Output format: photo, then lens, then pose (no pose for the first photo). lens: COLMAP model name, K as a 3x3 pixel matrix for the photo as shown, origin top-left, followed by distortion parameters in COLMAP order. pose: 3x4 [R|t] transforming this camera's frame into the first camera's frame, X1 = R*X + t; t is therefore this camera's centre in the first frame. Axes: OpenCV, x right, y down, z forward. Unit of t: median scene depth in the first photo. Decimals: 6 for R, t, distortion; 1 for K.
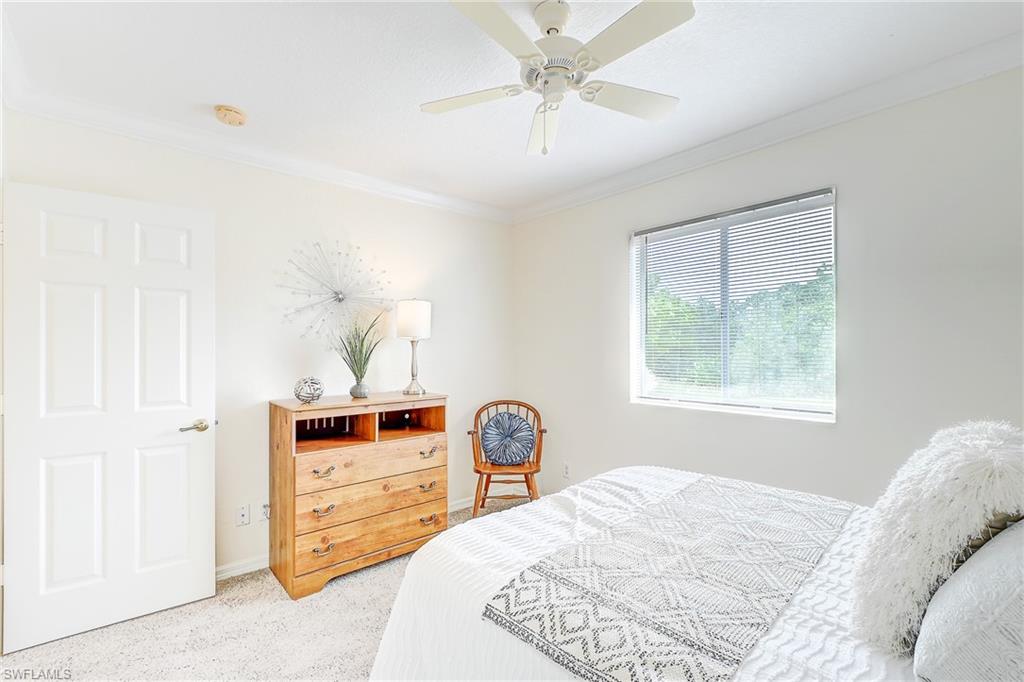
lens RADIAL K [[445.6, 0, 509.8], [0, 445.6, 349.3], [0, 0, 1]] dist [0.012154, -0.000450]
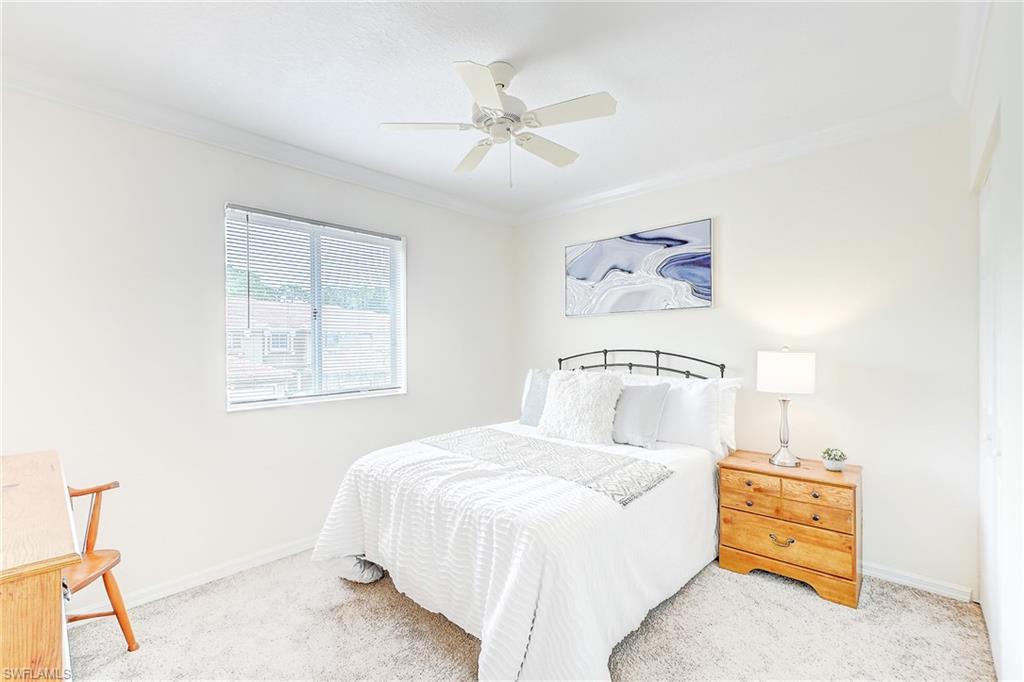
lens RADIAL K [[445.6, 0, 509.8], [0, 445.6, 349.3], [0, 0, 1]] dist [0.012154, -0.000450]
pose [[-0.101356, -0.007022, 0.994825, -1.168092], [0.004938, 0.999959, 0.007561, 0.005961], [-0.994838, 0.005678, -0.101317, 1.129177]]
